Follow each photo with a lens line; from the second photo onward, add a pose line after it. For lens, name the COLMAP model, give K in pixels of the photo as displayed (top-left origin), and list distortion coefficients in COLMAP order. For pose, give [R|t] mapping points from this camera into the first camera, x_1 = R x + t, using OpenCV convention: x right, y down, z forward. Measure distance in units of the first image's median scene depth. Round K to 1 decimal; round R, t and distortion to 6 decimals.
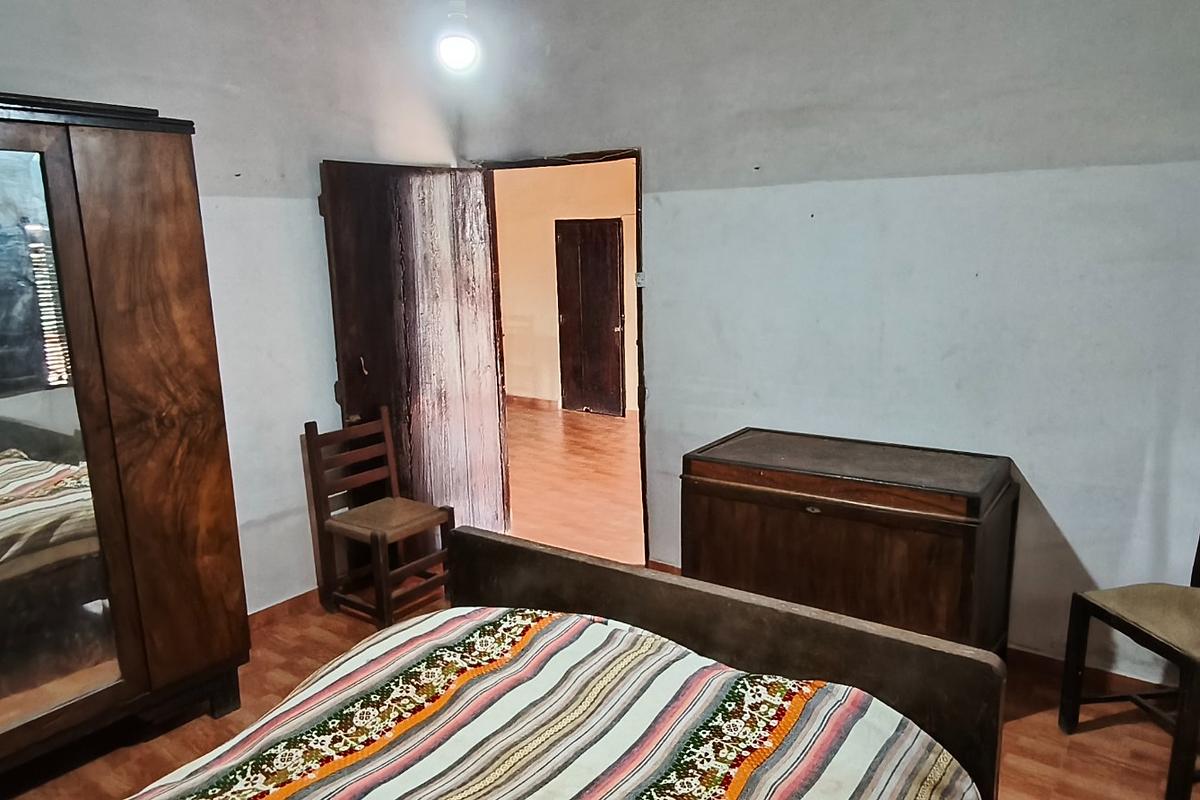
lens RADIAL K [[835.7, 0, 604.2], [0, 835.7, 404.0], [0, 0, 1]] dist [-0.011360, 0.019940]
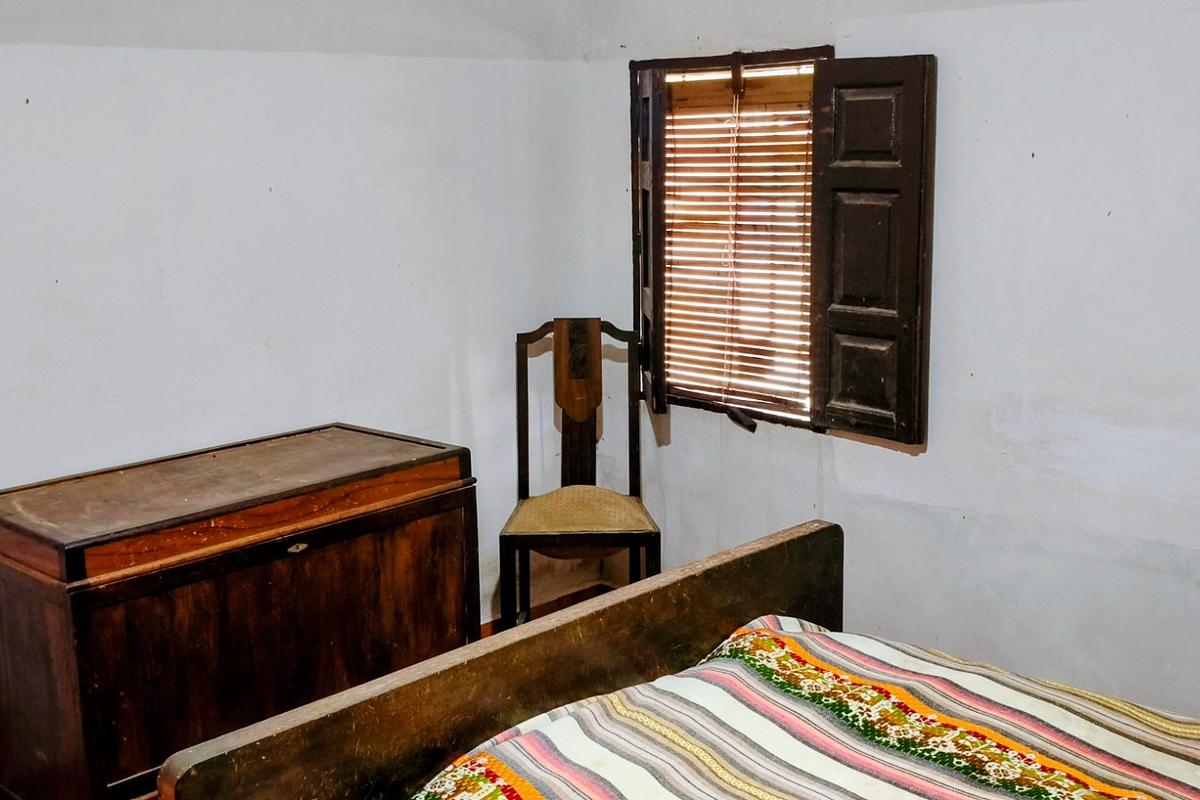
lens RADIAL K [[1339.5, 0, 601.8], [0, 1339.5, 396.2], [0, 0, 1]] dist [0.057587, 0.000000]
pose [[0.196453, -0.179807, 0.963886, -0.655110], [0.213326, 0.967332, 0.136972, -0.077350], [-0.957026, 0.178713, 0.228392, 0.470643]]
